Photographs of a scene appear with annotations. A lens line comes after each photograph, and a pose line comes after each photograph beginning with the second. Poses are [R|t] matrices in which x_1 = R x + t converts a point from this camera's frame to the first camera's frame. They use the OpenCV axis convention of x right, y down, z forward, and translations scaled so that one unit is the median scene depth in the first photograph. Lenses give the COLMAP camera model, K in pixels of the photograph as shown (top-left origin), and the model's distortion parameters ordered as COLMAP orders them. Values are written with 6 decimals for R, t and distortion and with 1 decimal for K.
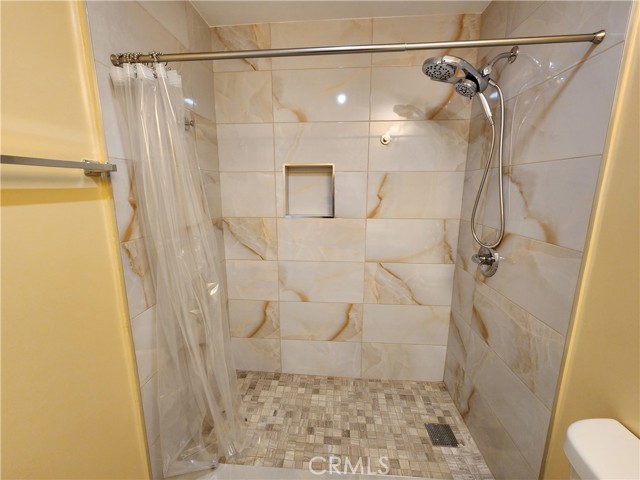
lens RADIAL K [[263.2, 0, 322.1], [0, 263.2, 237.5], [0, 0, 1]] dist [0.000813, -0.000190]
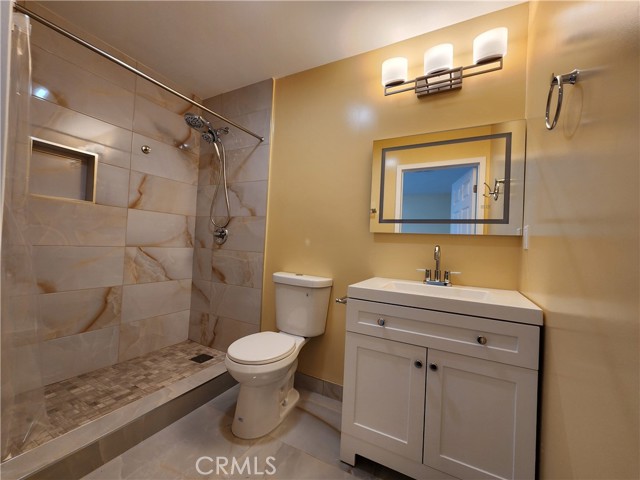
lens RADIAL K [[263.2, 0, 322.1], [0, 263.2, 237.5], [0, 0, 1]] dist [0.000813, -0.000190]
pose [[0.404572, 0.034491, 0.913856, -0.569737], [0.128069, 0.987304, -0.093961, 0.288000], [-0.905494, 0.155050, 0.395018, -0.245389]]
